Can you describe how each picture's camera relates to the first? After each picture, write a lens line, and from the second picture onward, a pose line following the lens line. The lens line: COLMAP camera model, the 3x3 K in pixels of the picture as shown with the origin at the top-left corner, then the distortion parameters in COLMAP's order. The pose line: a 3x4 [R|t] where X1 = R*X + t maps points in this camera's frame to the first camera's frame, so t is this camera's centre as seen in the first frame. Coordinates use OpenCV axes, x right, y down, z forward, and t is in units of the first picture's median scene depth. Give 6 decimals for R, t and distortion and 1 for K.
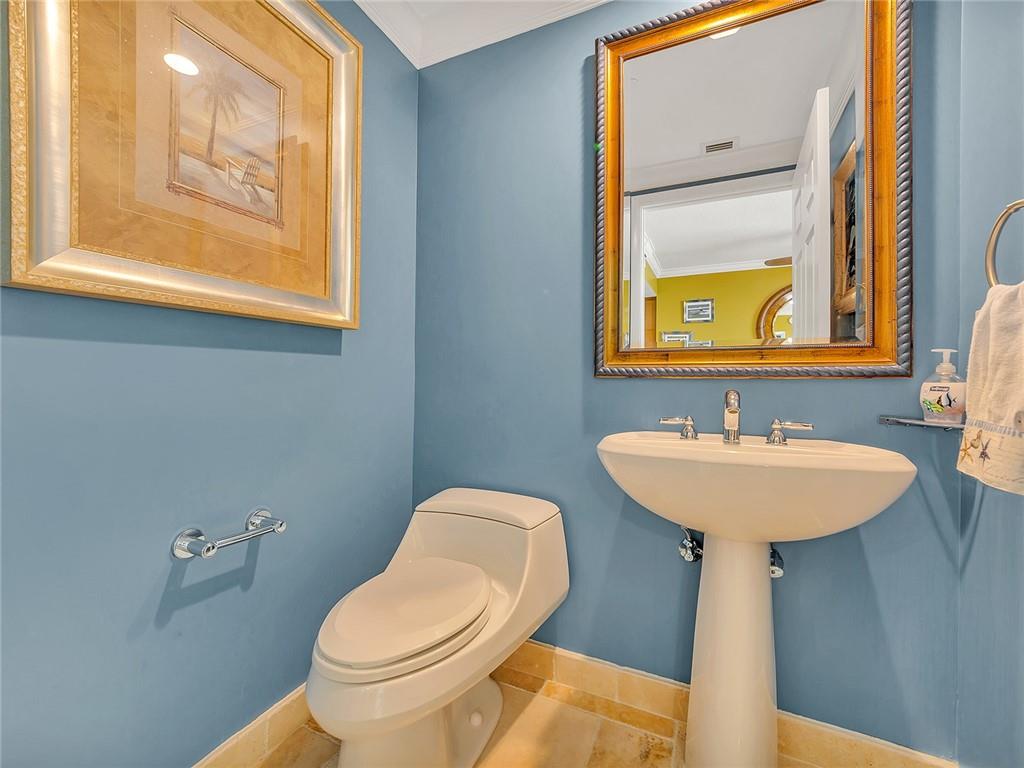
lens RADIAL K [[418.7, 0, 515.9], [0, 418.7, 389.1], [0, 0, 1]] dist [-0.000182, -0.000173]
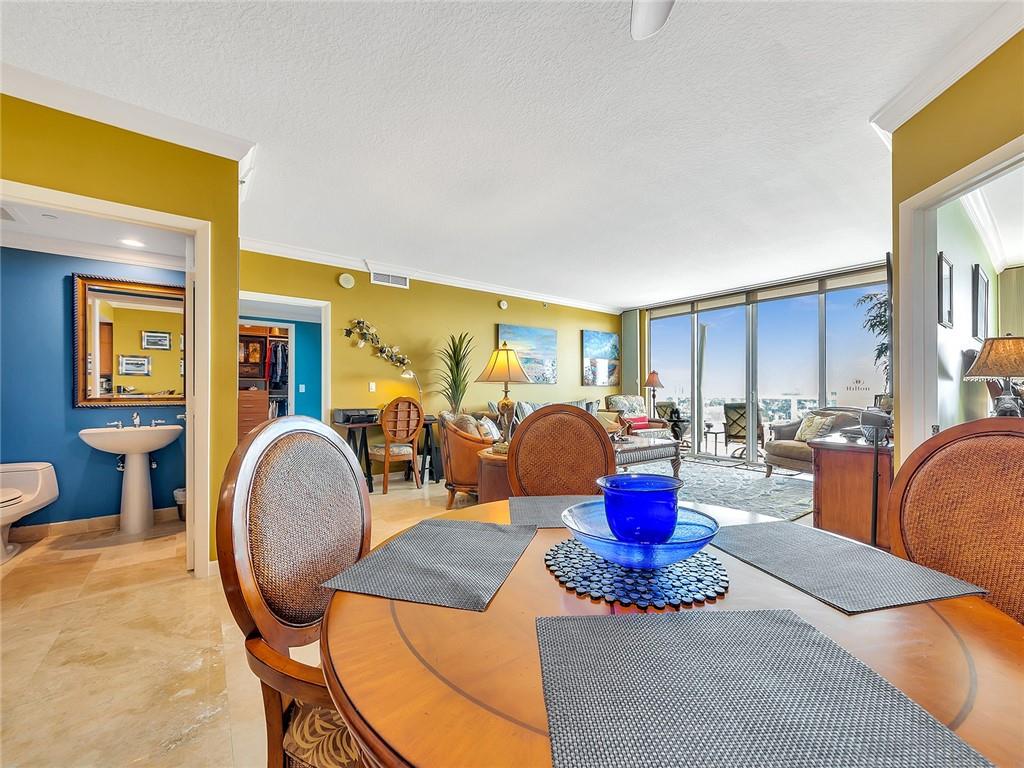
lens RADIAL K [[418.7, 0, 515.9], [0, 418.7, 389.1], [0, 0, 1]] dist [-0.000182, -0.000173]
pose [[0.470753, -0.002571, 0.882262, -0.787210], [0.012746, 0.999911, -0.003887, -0.102955], [-0.882173, 0.013075, 0.470743, -2.566772]]
